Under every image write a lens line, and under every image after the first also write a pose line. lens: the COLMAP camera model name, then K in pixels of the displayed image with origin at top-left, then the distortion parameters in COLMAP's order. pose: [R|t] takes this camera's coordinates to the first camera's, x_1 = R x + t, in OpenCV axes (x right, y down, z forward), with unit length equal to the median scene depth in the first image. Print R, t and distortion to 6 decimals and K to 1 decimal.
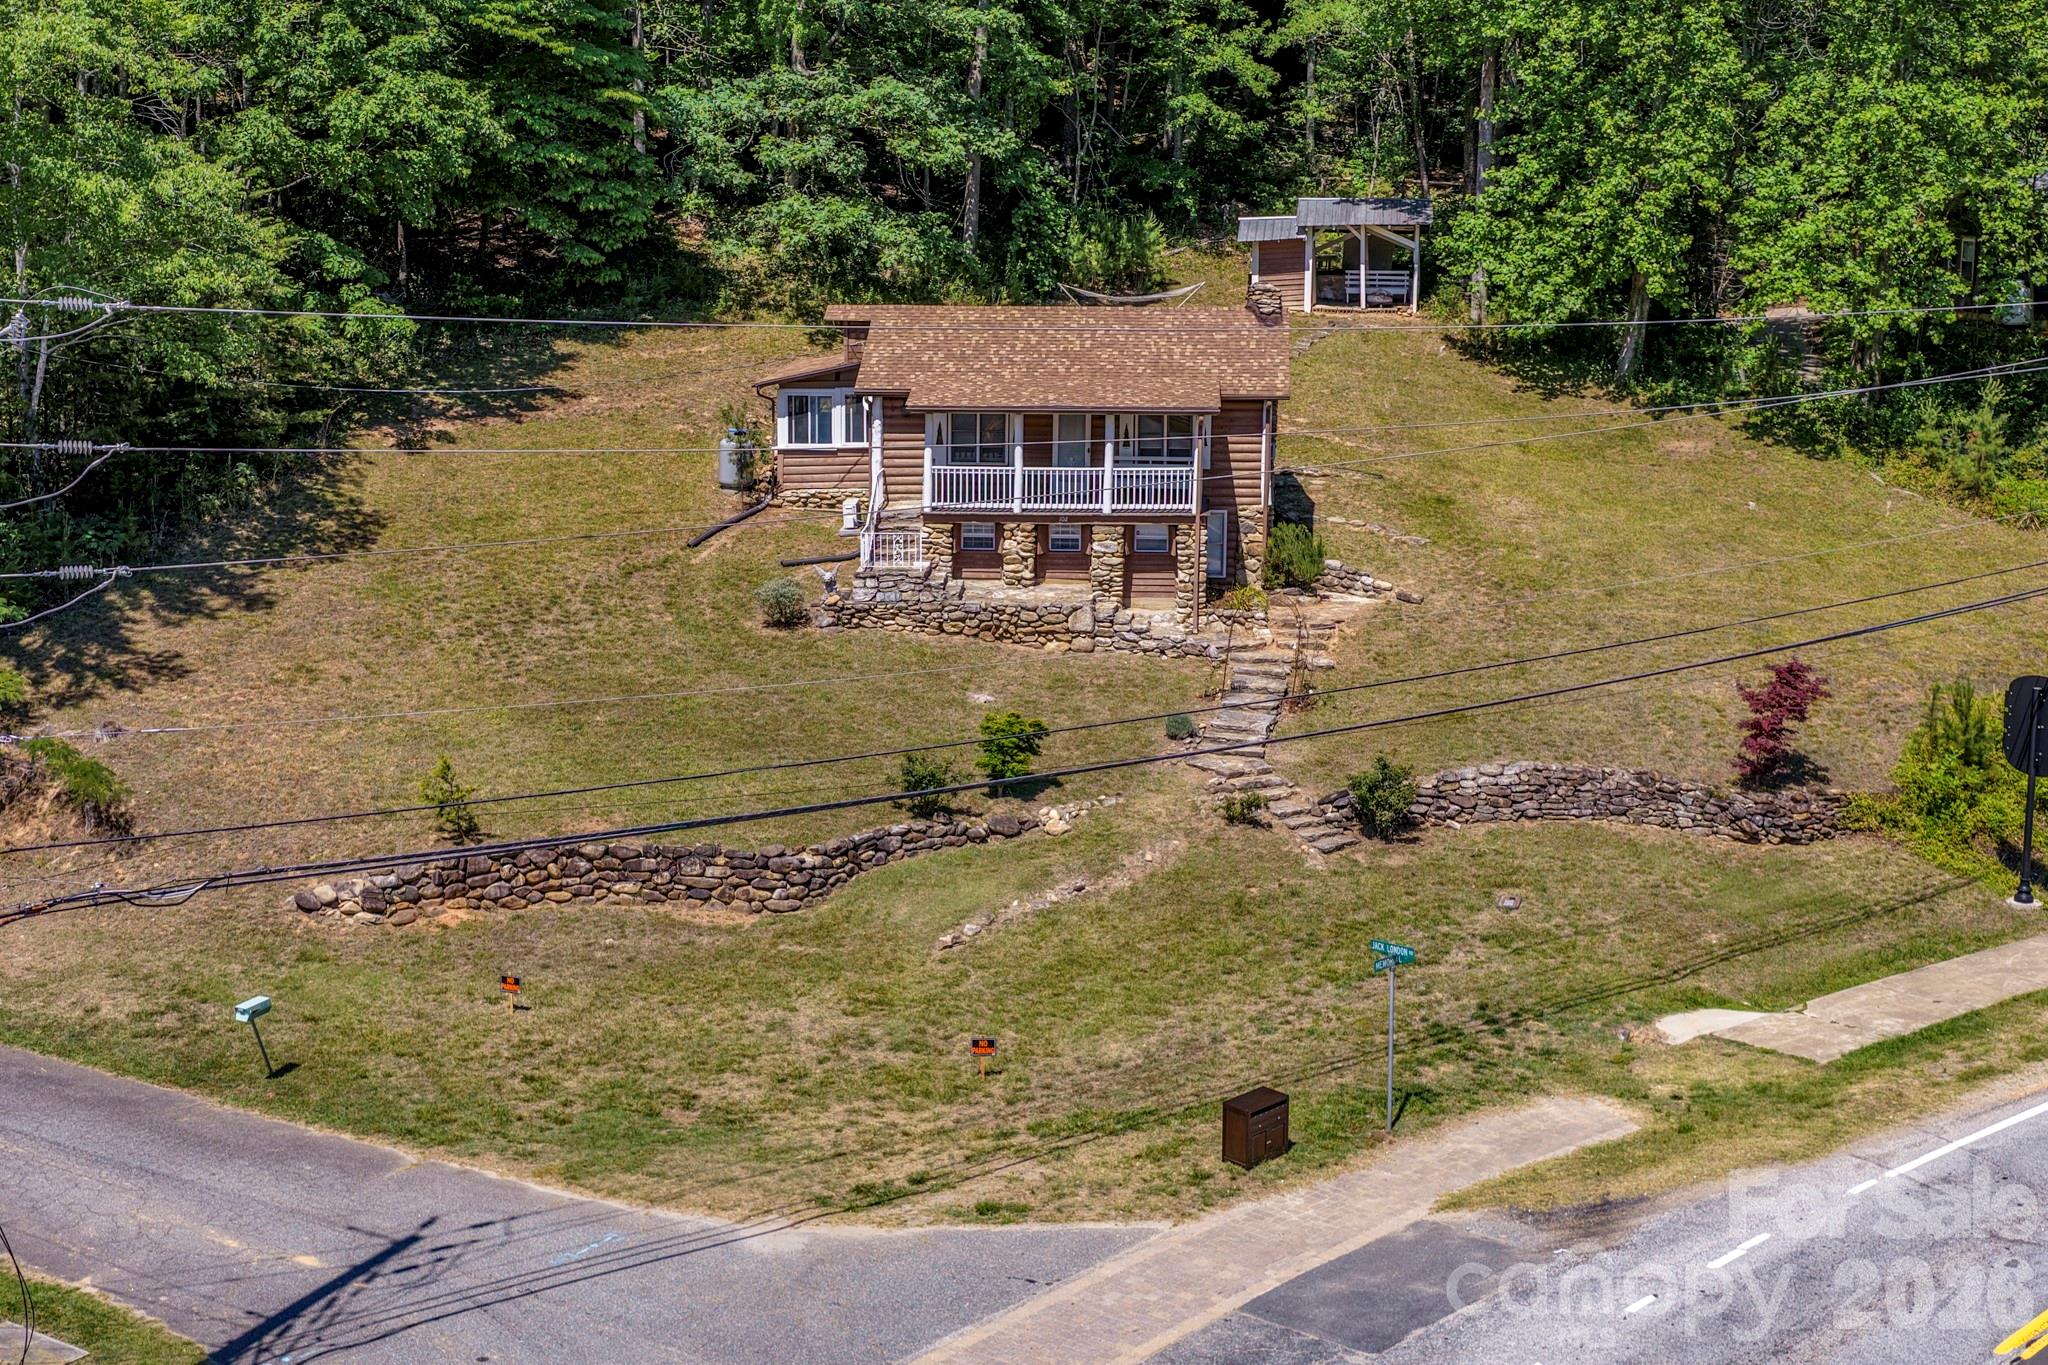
lens RADIAL K [[2645.9, 0, 1029.5], [0, 2645.9, 691.0], [0, 0, 1]] dist [-0.018417, 0.000000]
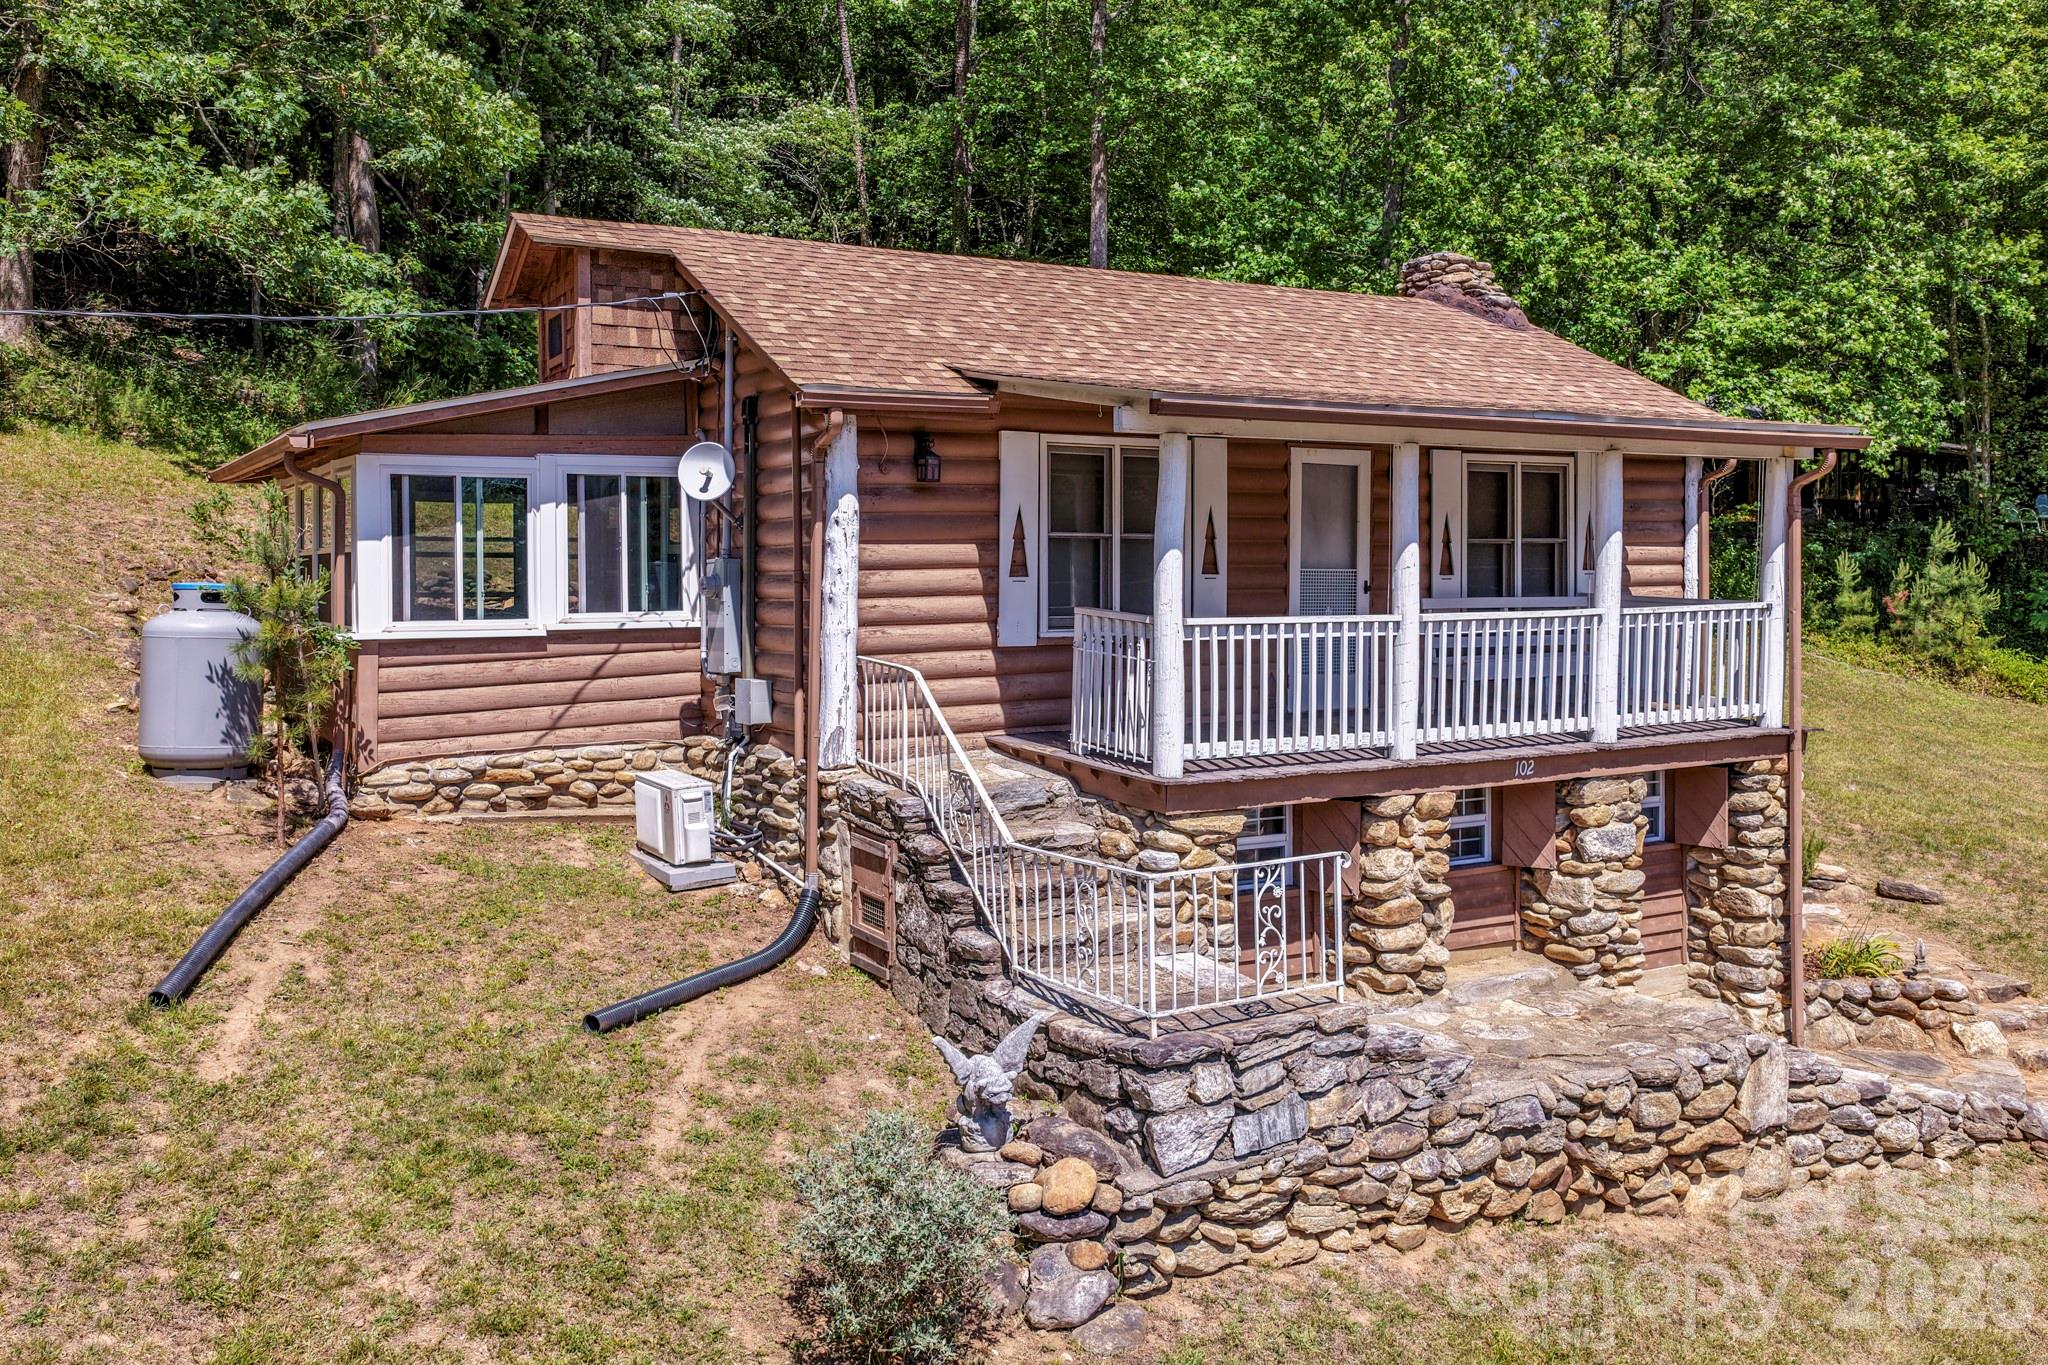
lens RADIAL K [[1704.9, 0, 1015.9], [0, 1704.9, 616.2], [0, 0, 1]] dist [0.009922, 0.035143]
pose [[0.838836, -0.022820, 0.543906, -0.146831], [0.114141, 0.984285, -0.134736, -0.059220], [-0.532284, 0.175104, 0.828259, 0.814766]]
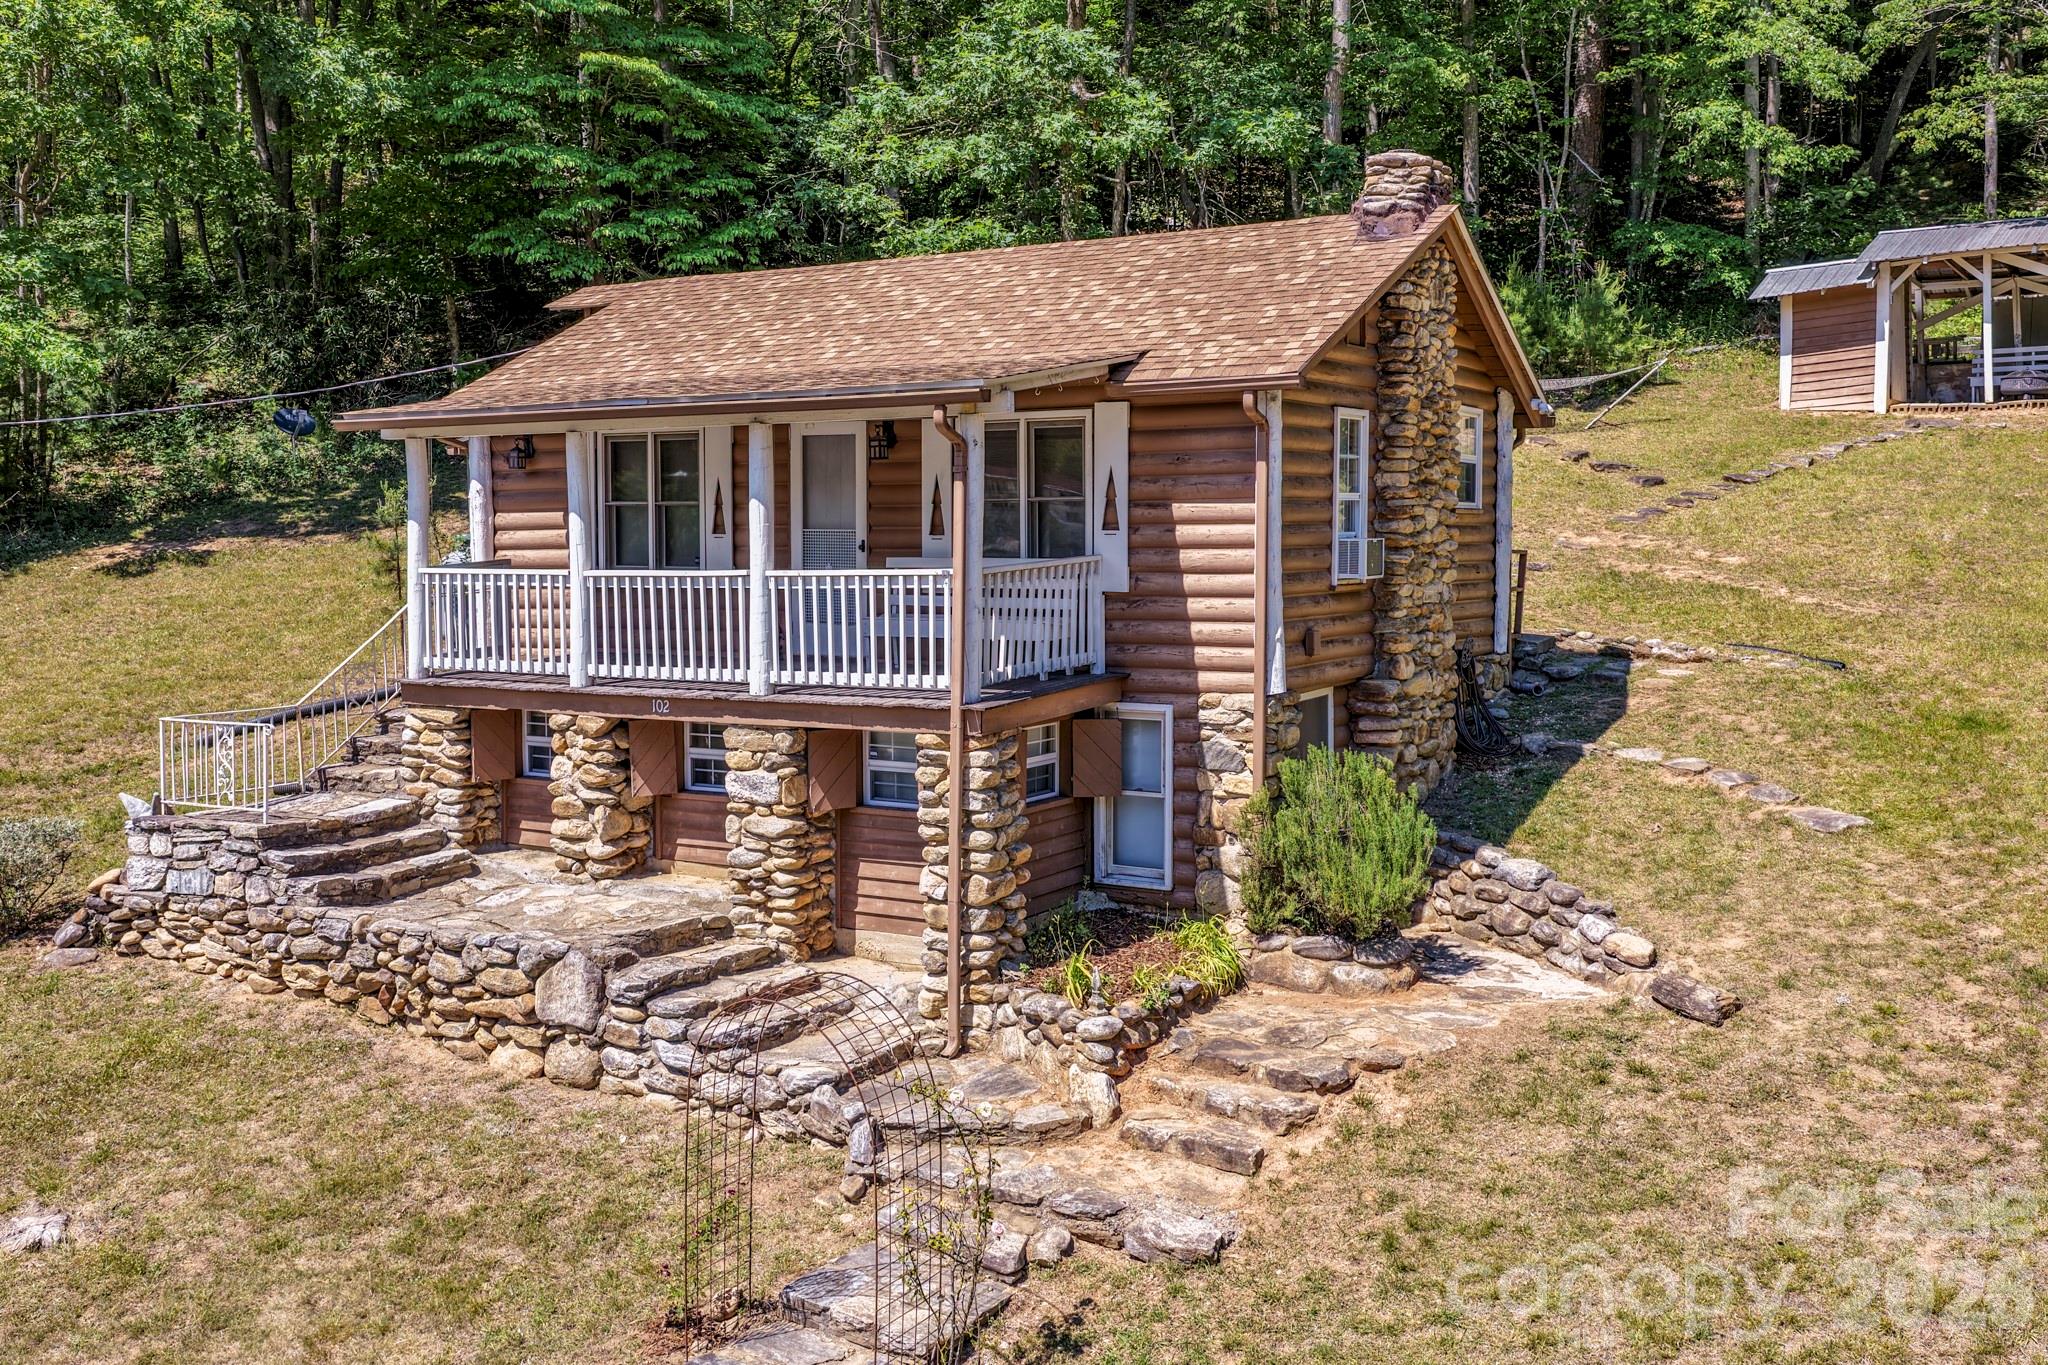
lens RADIAL K [[1861.7, 0, 1069.1], [0, 1861.7, 652.2], [0, 0, 1]] dist [0.029809, 0.000000]
pose [[0.893383, 0.019804, -0.448859, 0.174565], [-0.075020, 0.991578, -0.105567, -0.046670], [0.442988, 0.127986, 0.887345, 0.752266]]
